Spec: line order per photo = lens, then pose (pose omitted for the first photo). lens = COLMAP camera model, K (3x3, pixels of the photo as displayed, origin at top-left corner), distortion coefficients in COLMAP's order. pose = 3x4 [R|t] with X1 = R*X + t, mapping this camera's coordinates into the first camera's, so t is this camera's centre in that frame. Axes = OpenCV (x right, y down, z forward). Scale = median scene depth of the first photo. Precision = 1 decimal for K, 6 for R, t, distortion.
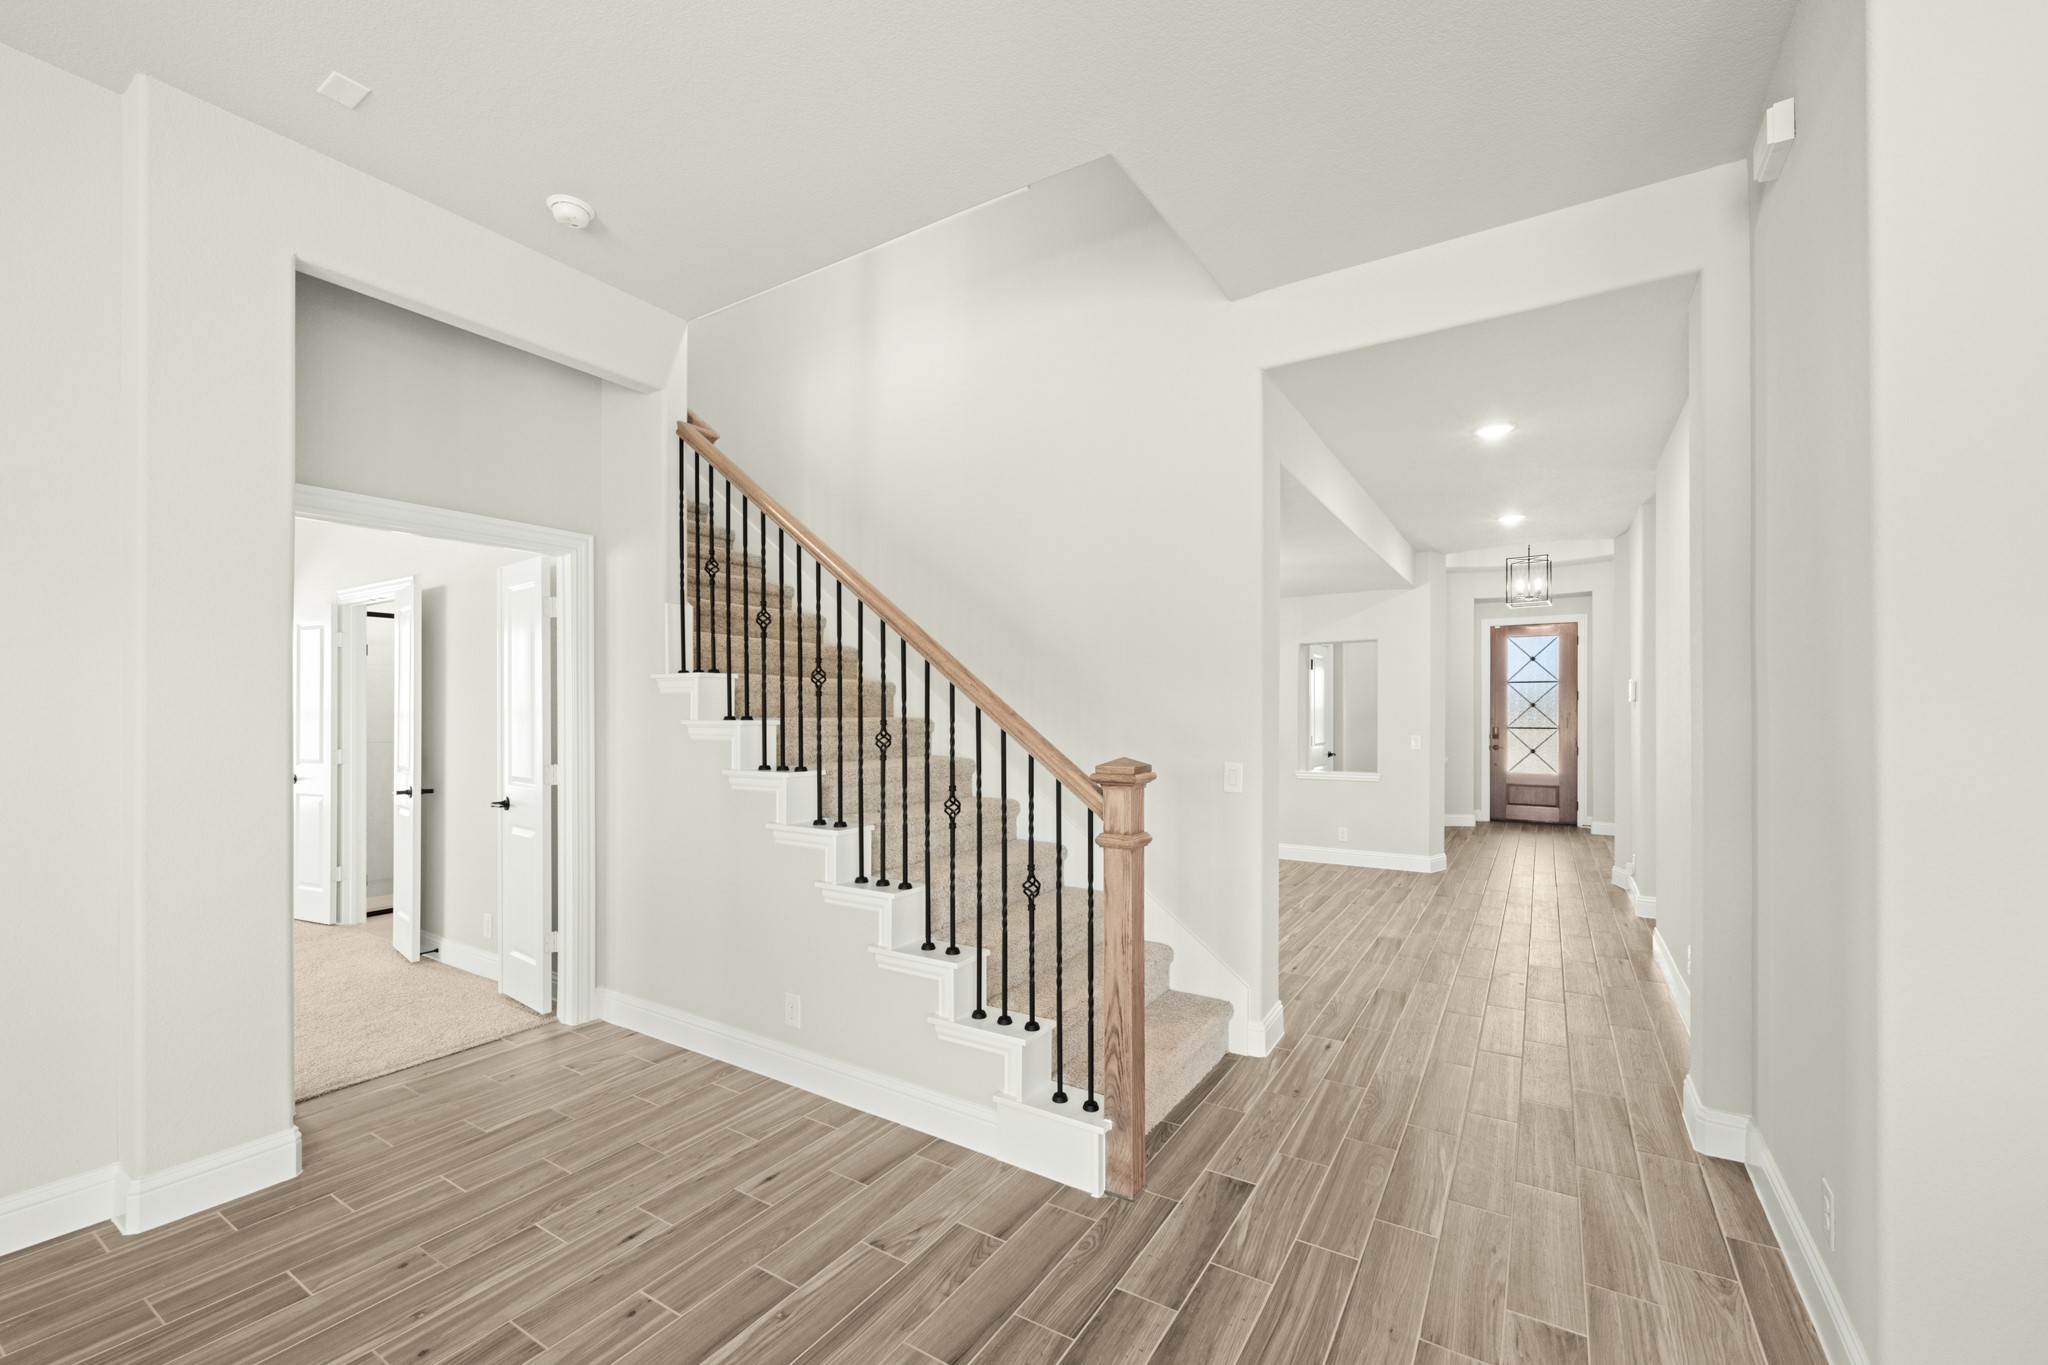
lens RADIAL K [[833.1, 0, 1031.2], [0, 833.1, 702.4], [0, 0, 1]] dist [-0.001335, -0.000114]
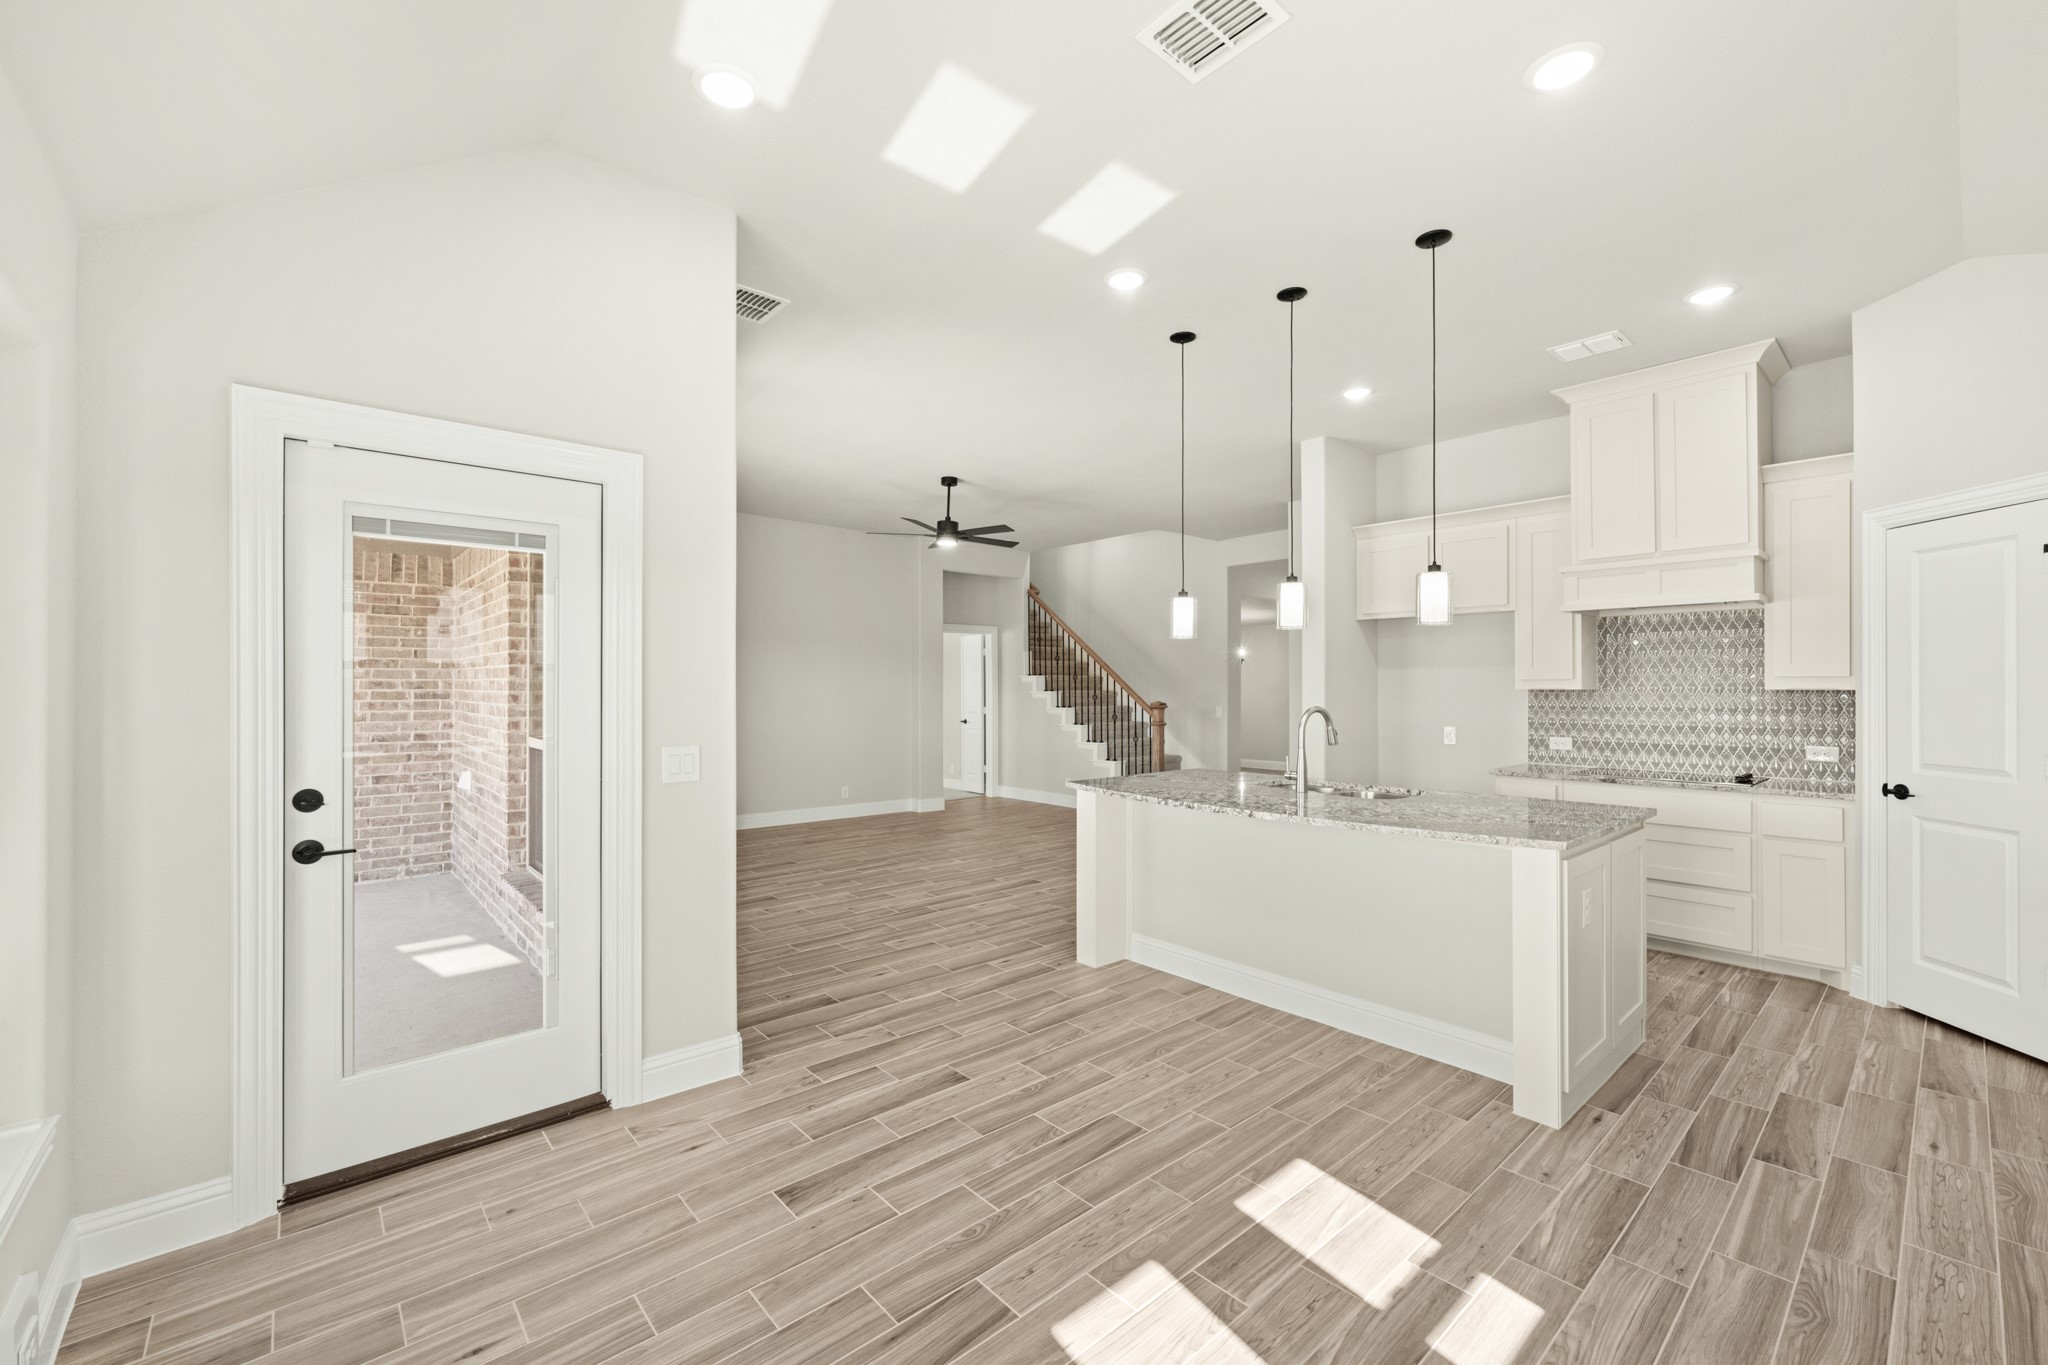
lens RADIAL K [[833.1, 0, 1027.1], [0, 833.1, 682.5], [0, 0, 1]] dist [-0.001335, -0.000114]
pose [[0.957365, 0.000429, -0.288880, 0.416452], [-0.000446, 1.000000, 0.000007, -0.008881], [0.288880, 0.000122, 0.957365, -1.795448]]
